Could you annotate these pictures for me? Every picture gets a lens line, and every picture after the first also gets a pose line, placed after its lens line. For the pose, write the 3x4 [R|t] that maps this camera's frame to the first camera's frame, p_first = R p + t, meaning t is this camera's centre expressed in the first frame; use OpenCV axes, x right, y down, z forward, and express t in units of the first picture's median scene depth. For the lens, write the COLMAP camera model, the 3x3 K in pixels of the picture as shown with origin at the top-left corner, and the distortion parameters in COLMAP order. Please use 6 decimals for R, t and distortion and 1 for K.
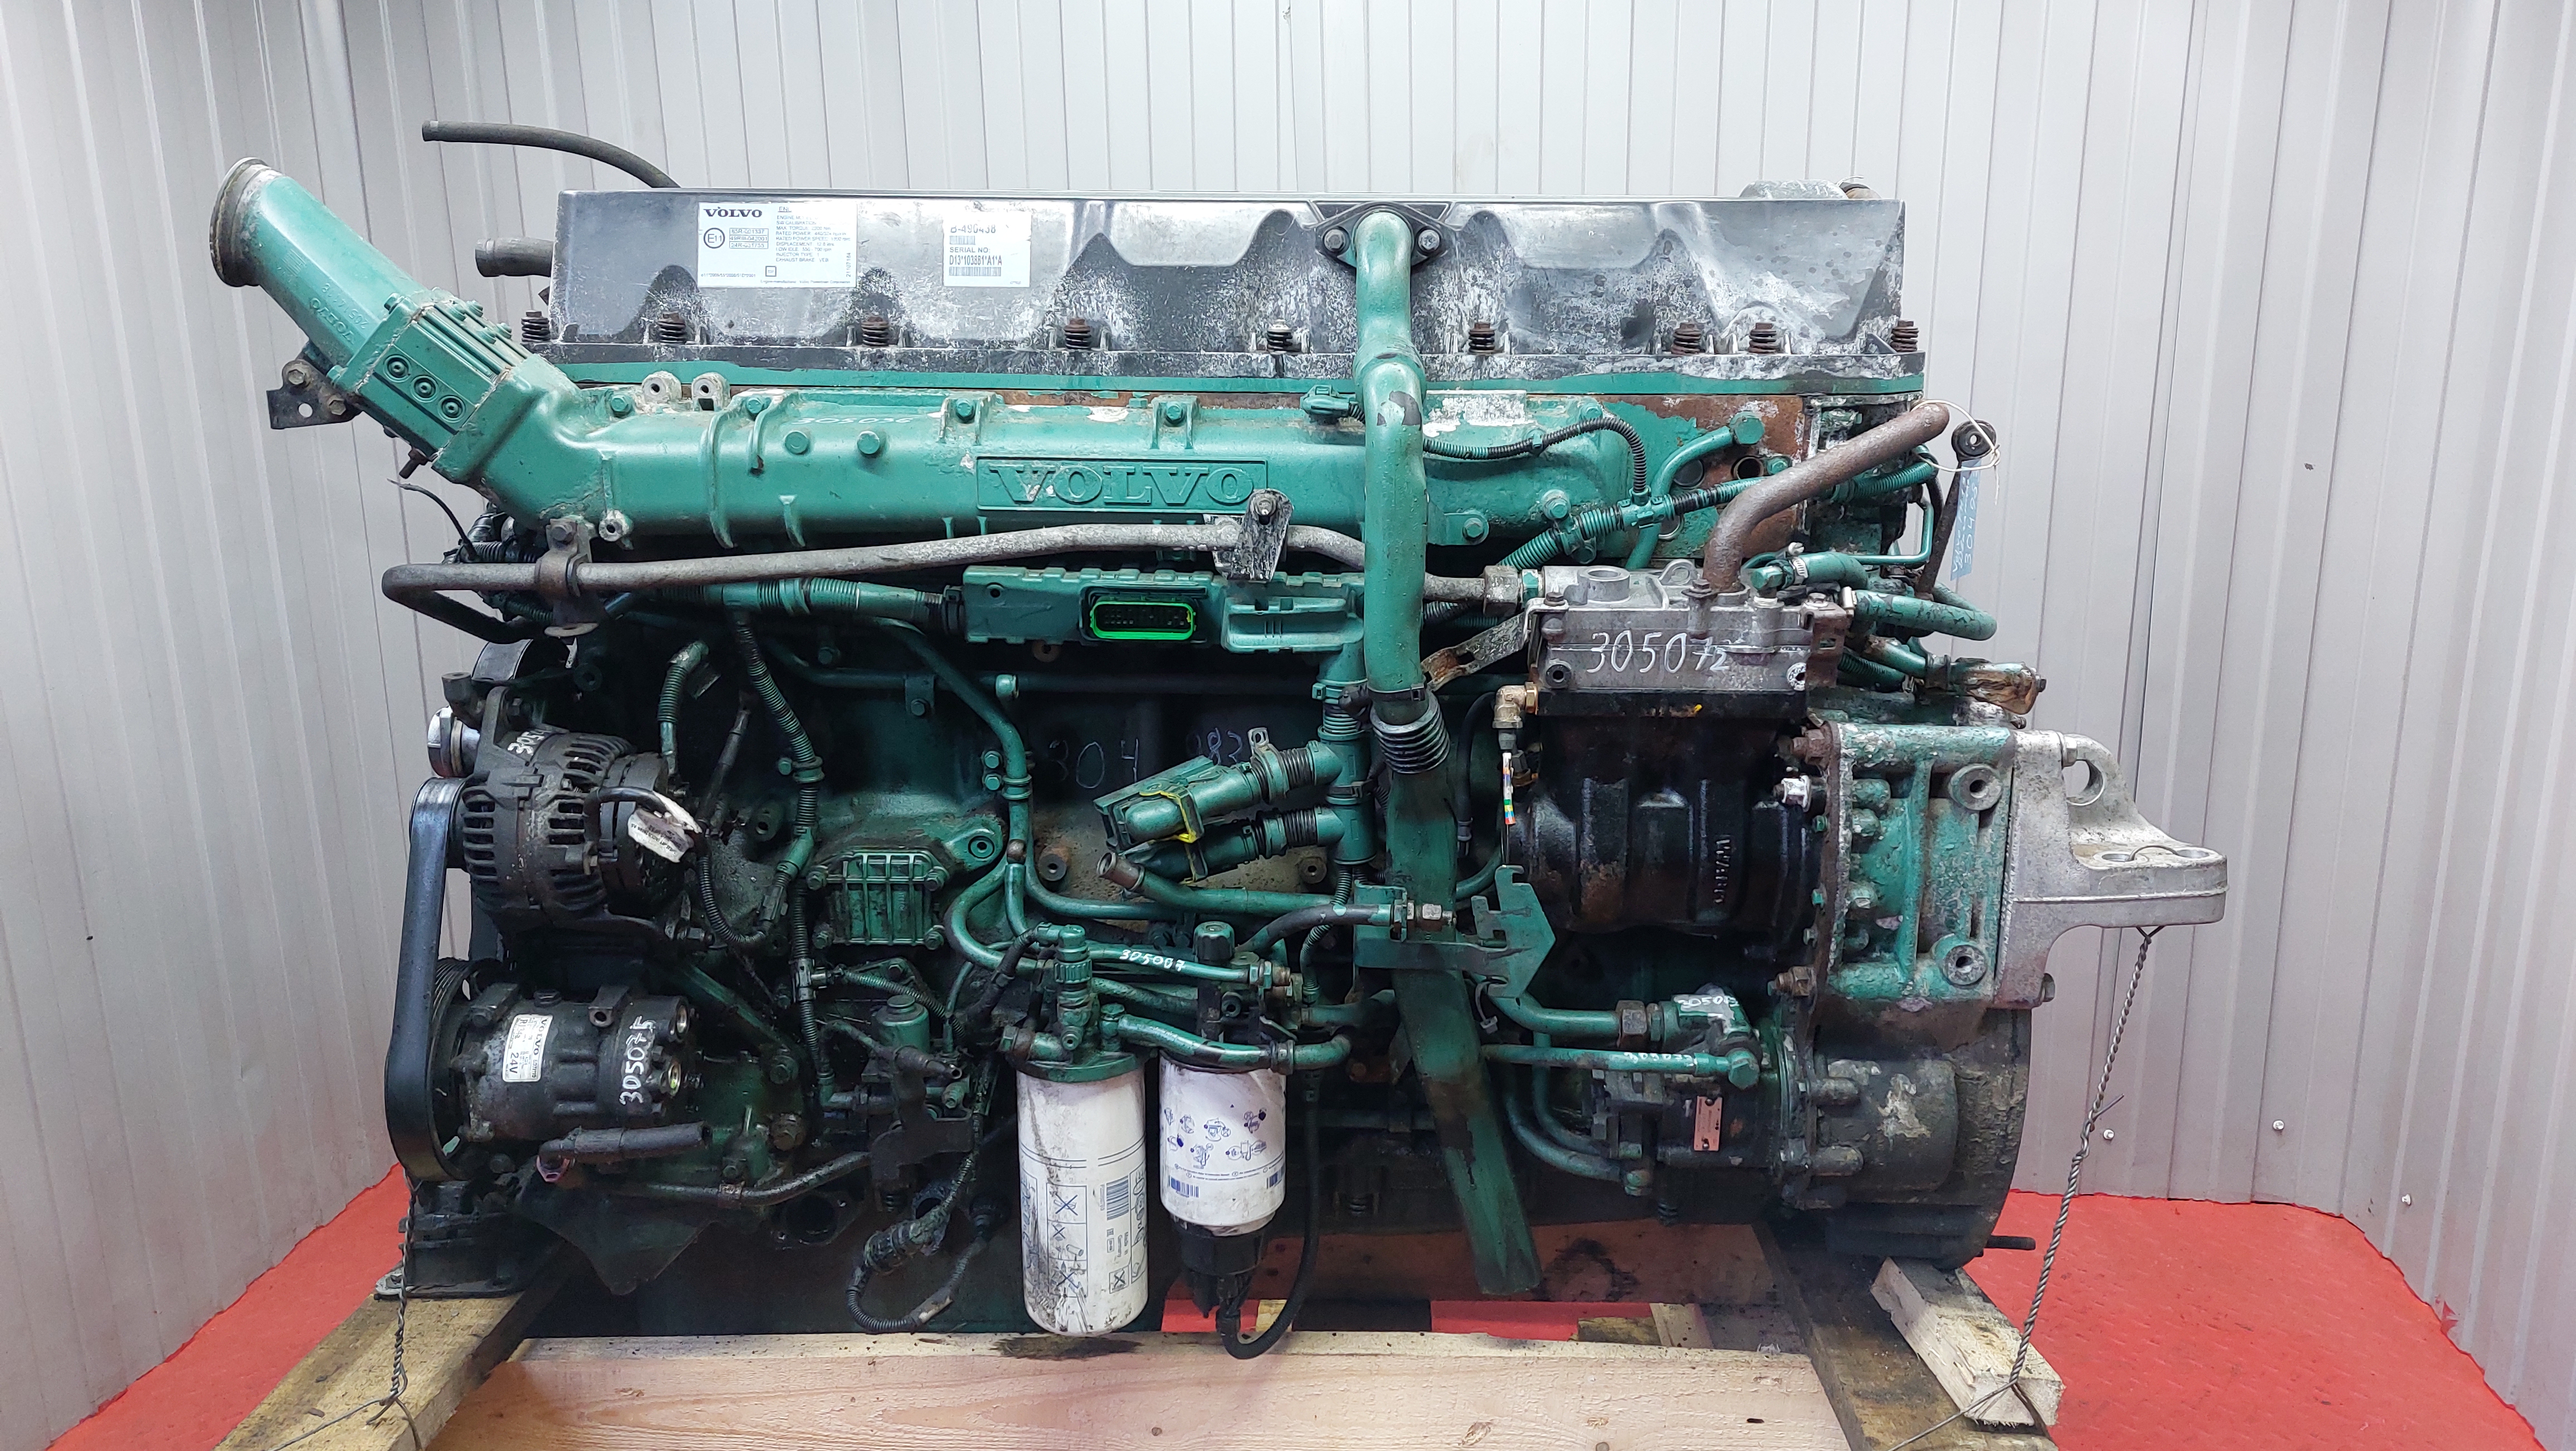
lens RADIAL K [[1838.1, 0, 1291.8], [0, 1838.1, 685.3], [0, 0, 1]] dist [0.100257, -0.104326]
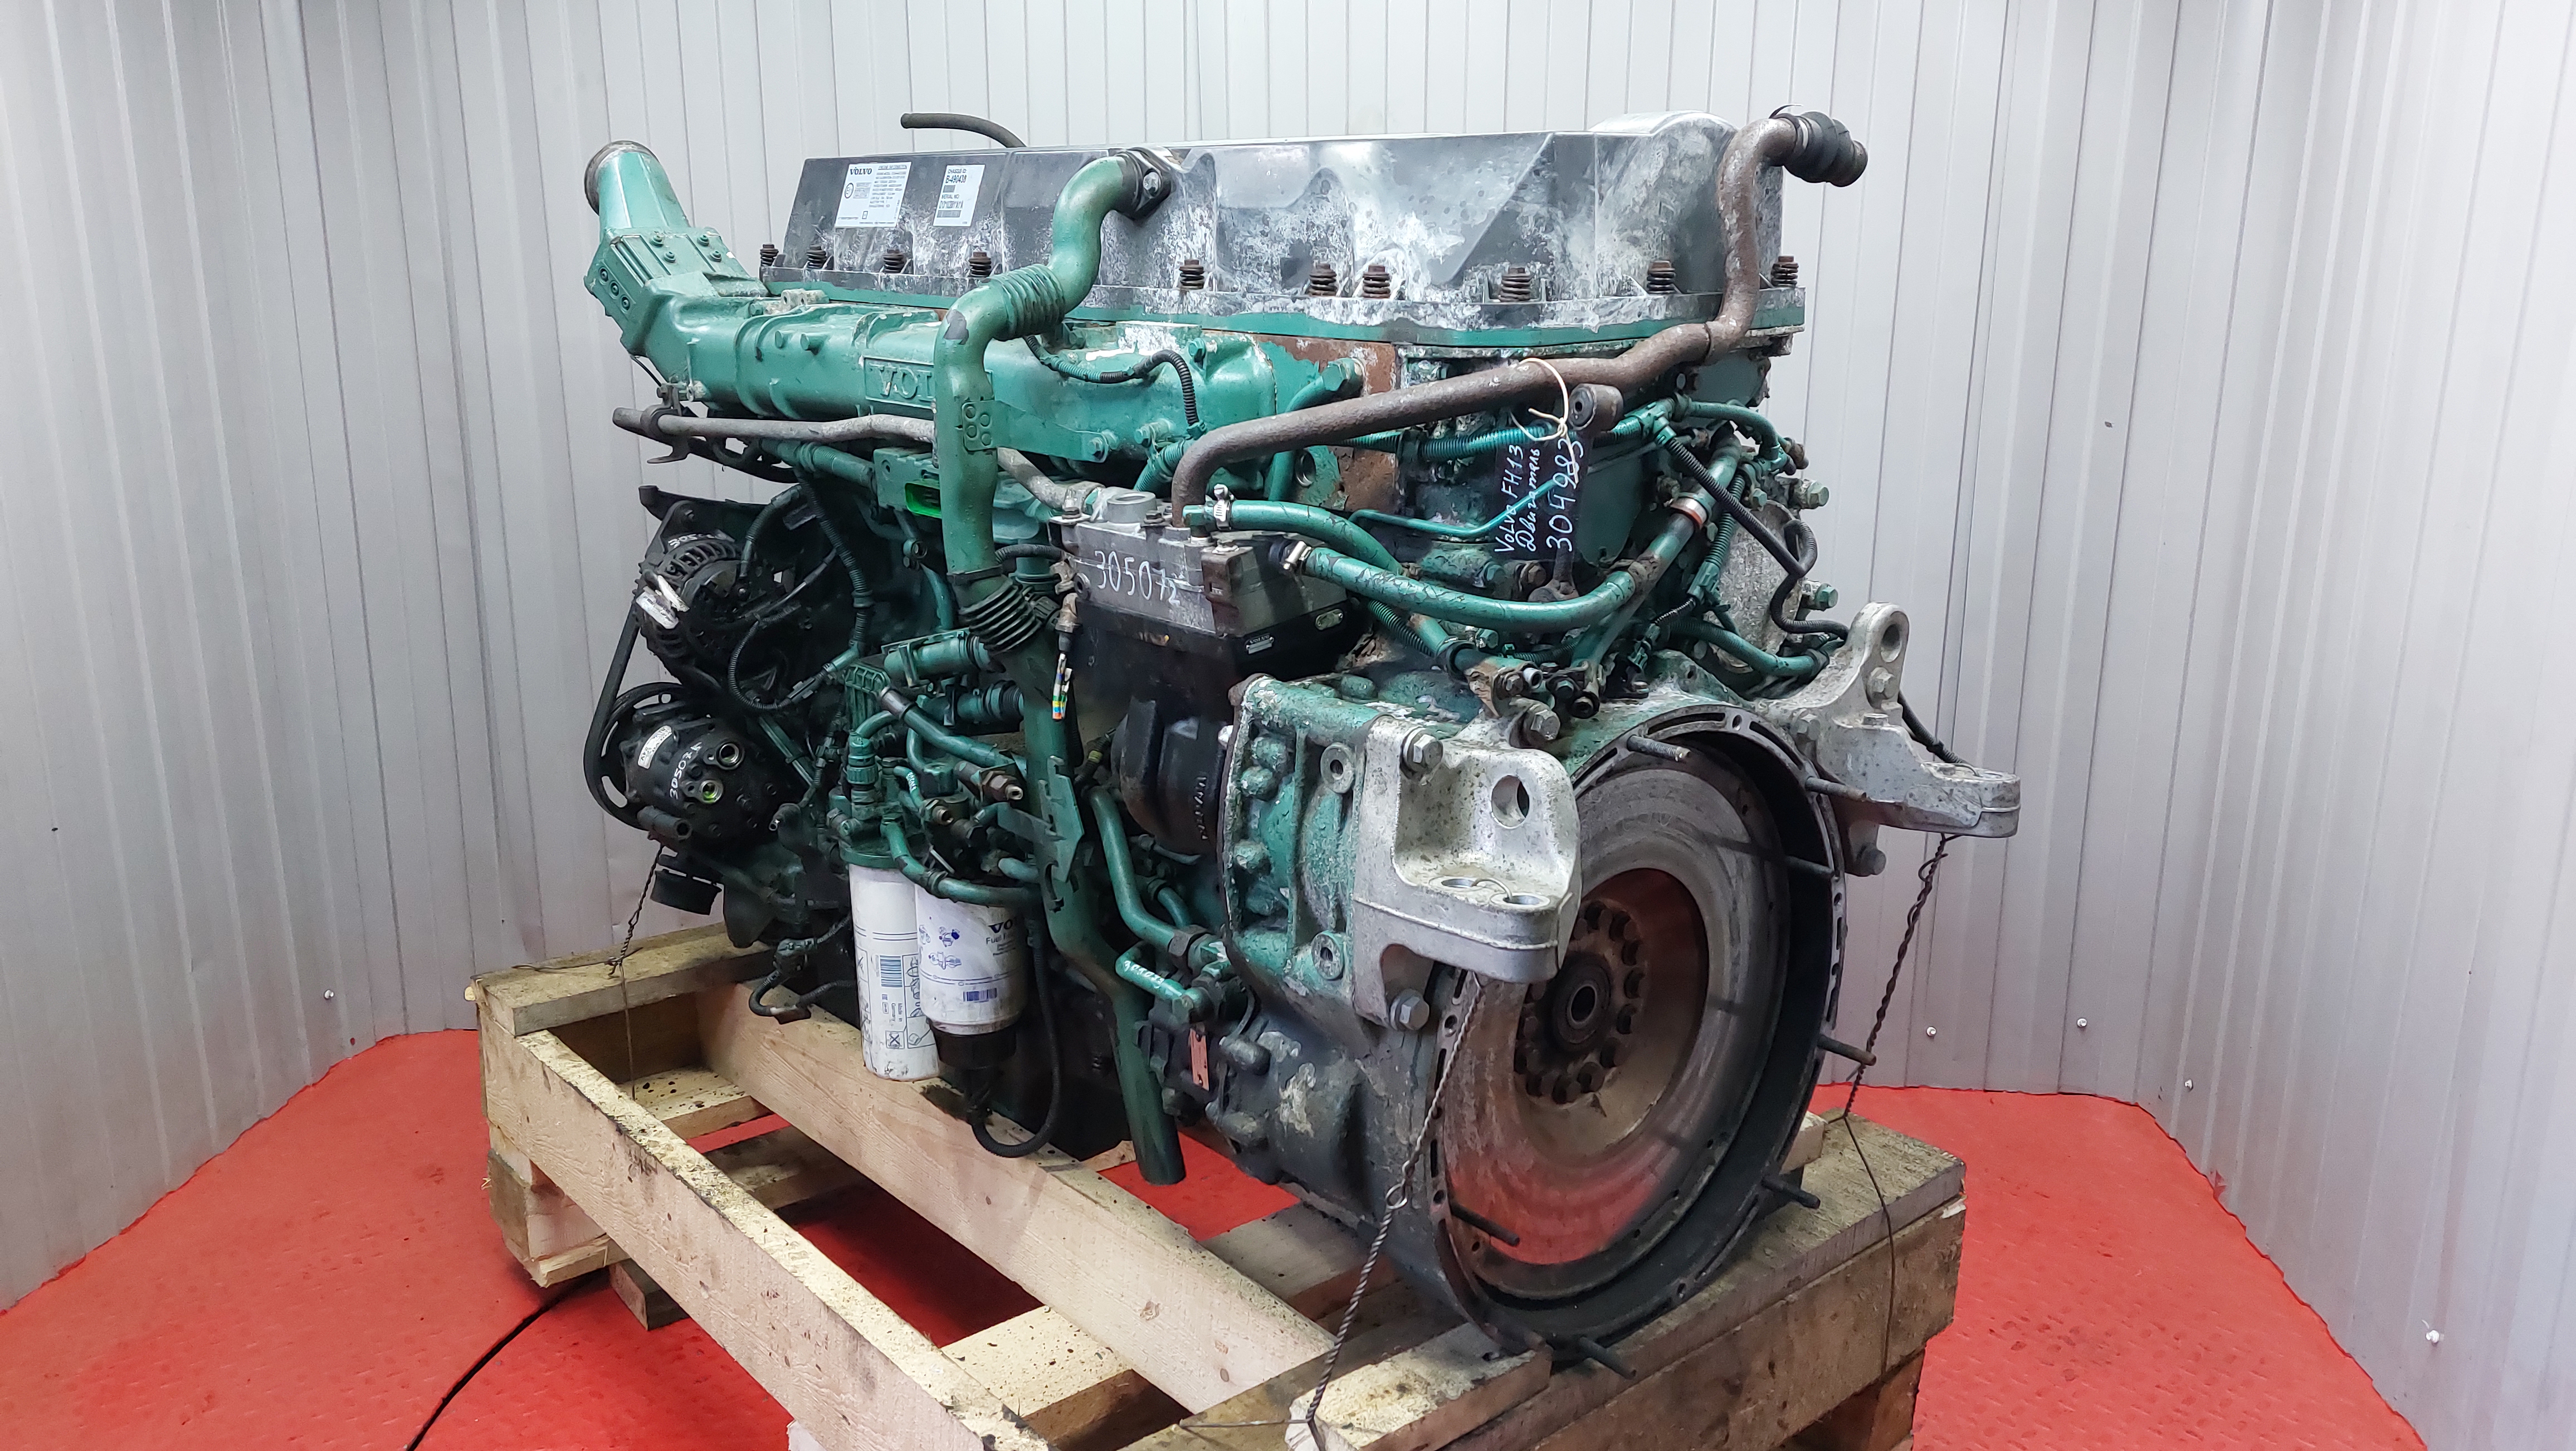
lens RADIAL K [[1838.1, 0, 1291.8], [0, 1838.1, 685.3], [0, 0, 1]] dist [0.100257, -0.104326]
pose [[0.686874, 0.174891, -0.705420, 0.930801], [-0.172823, 0.982078, 0.075202, -0.047475], [0.705929, 0.070258, 0.704789, 0.315666]]
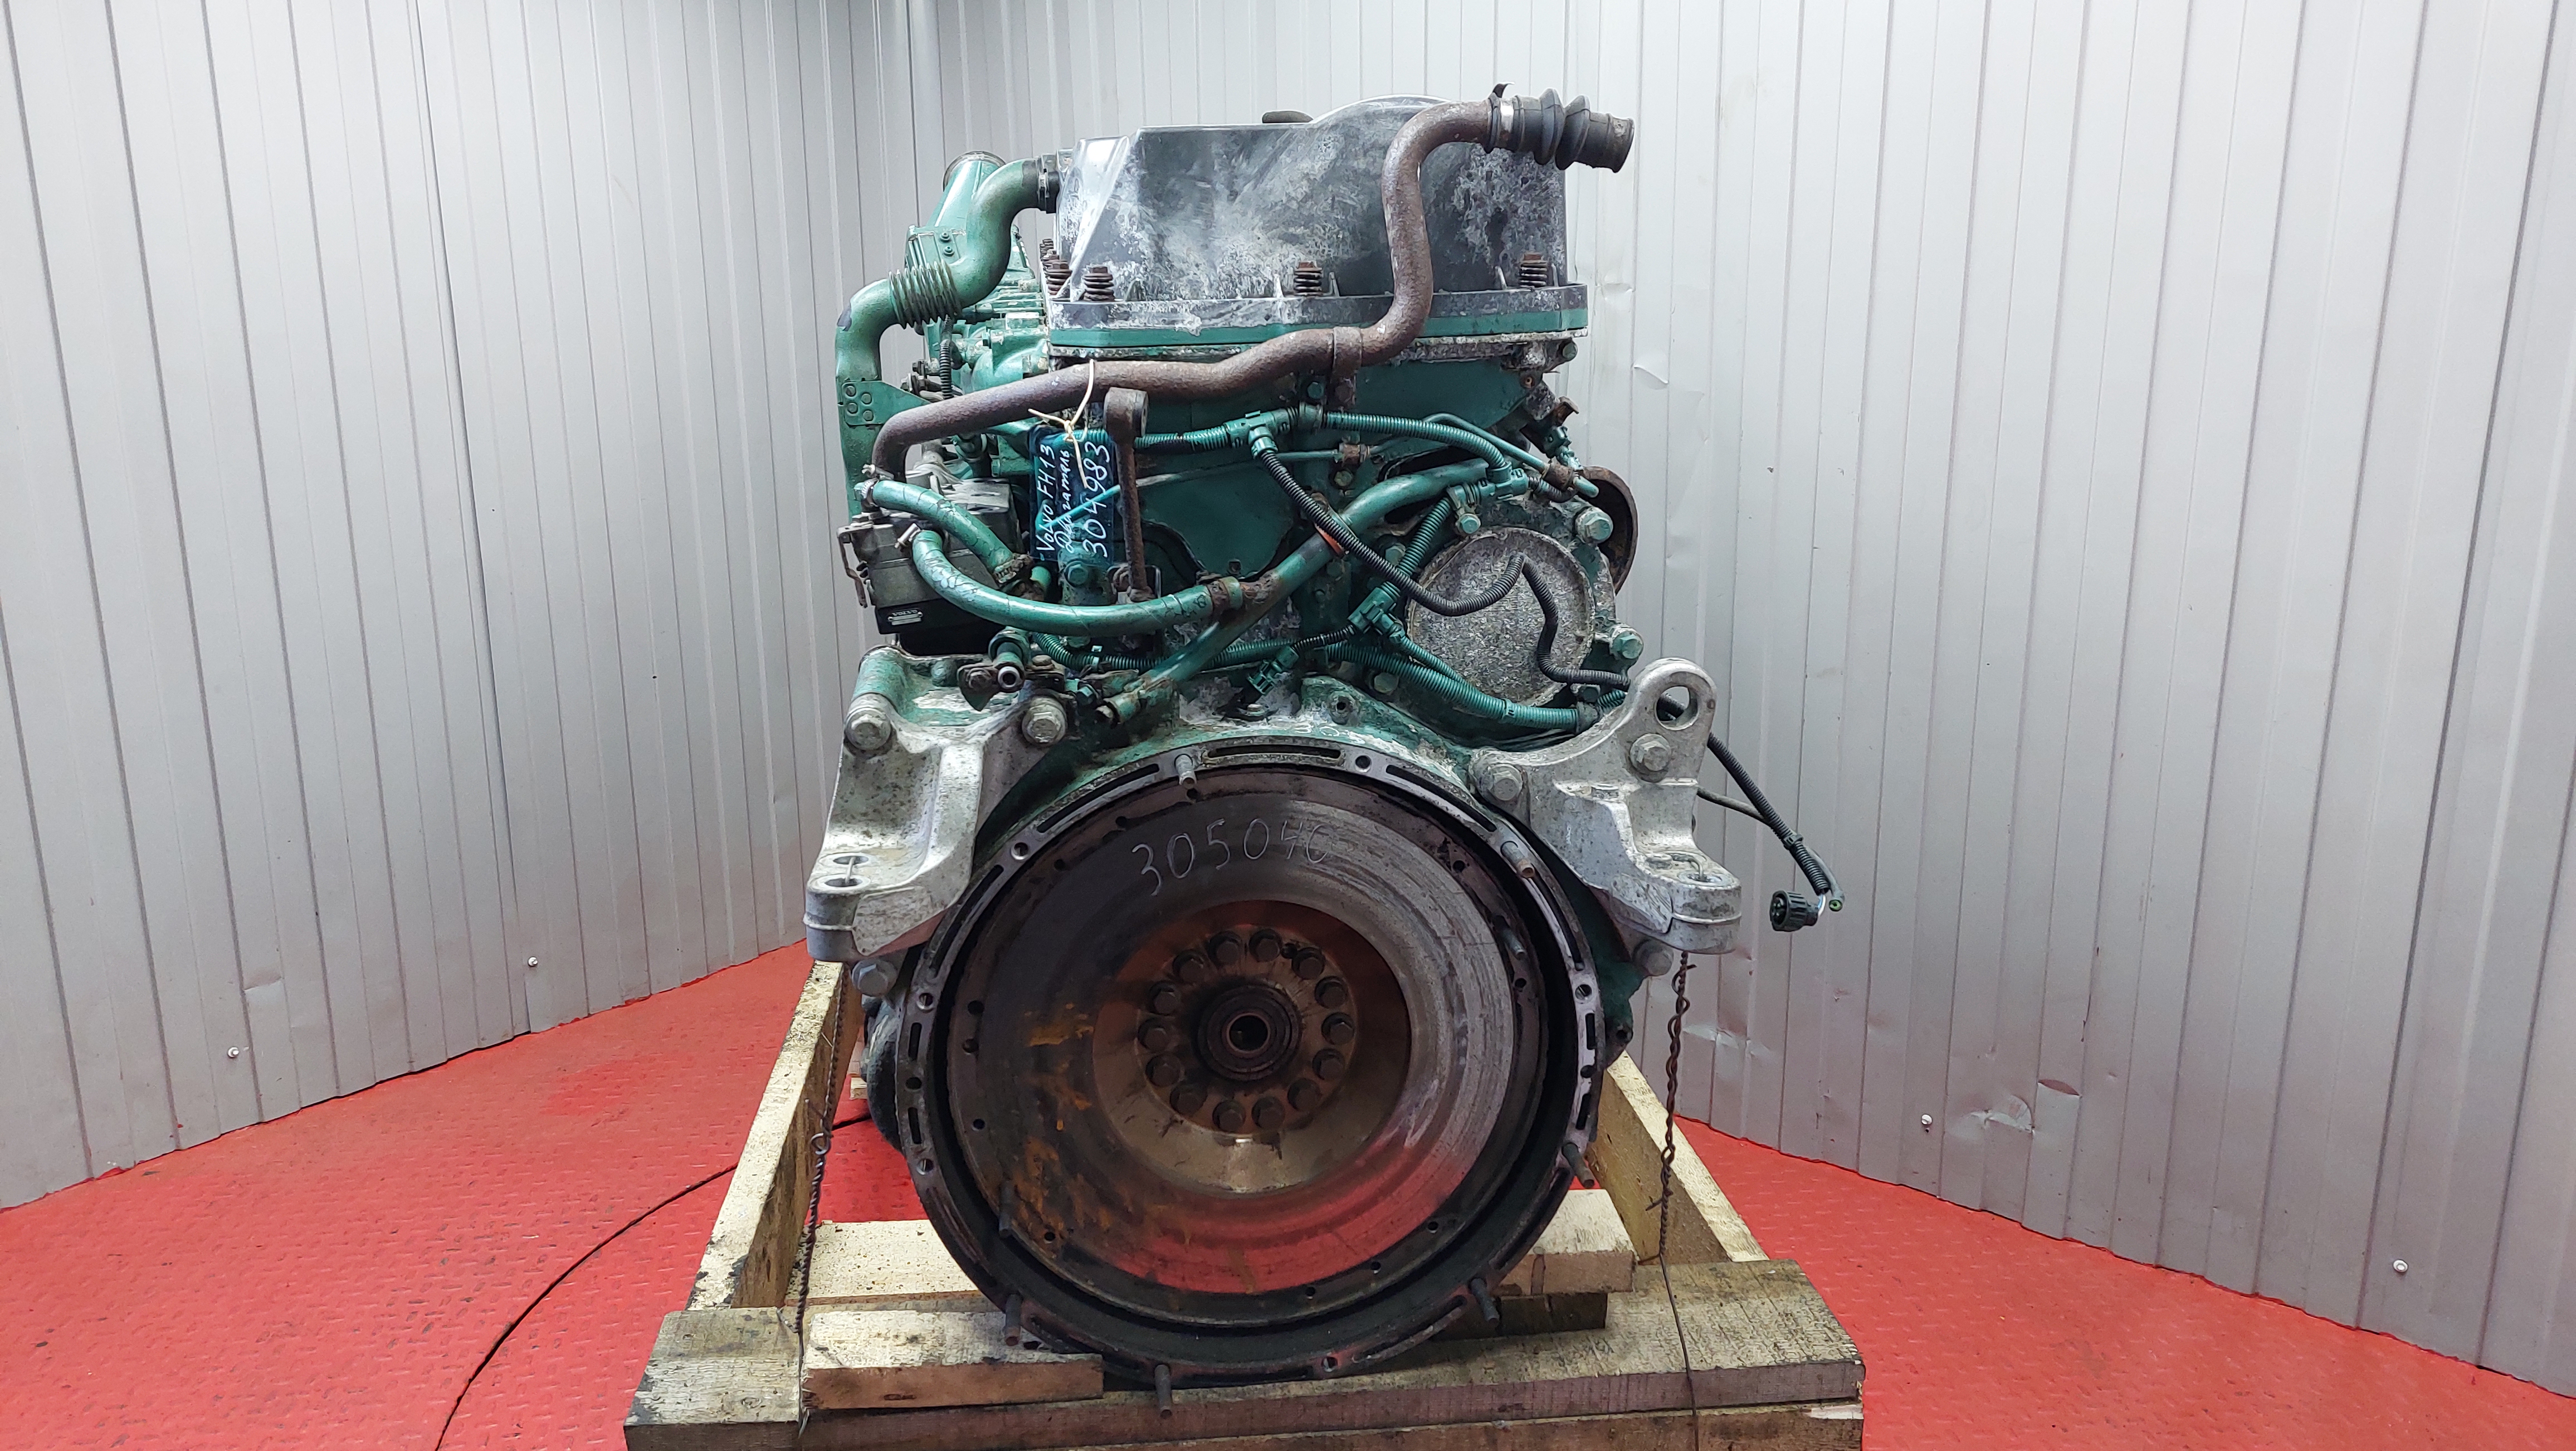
lens RADIAL K [[1838.1, 0, 1291.8], [0, 1838.1, 685.3], [0, 0, 1]] dist [0.100257, -0.104326]
pose [[0.153598, 0.242218, -0.957986, 1.254505], [-0.218558, 0.953807, 0.206119, -0.211746], [0.963660, 0.177716, 0.199442, 0.967205]]
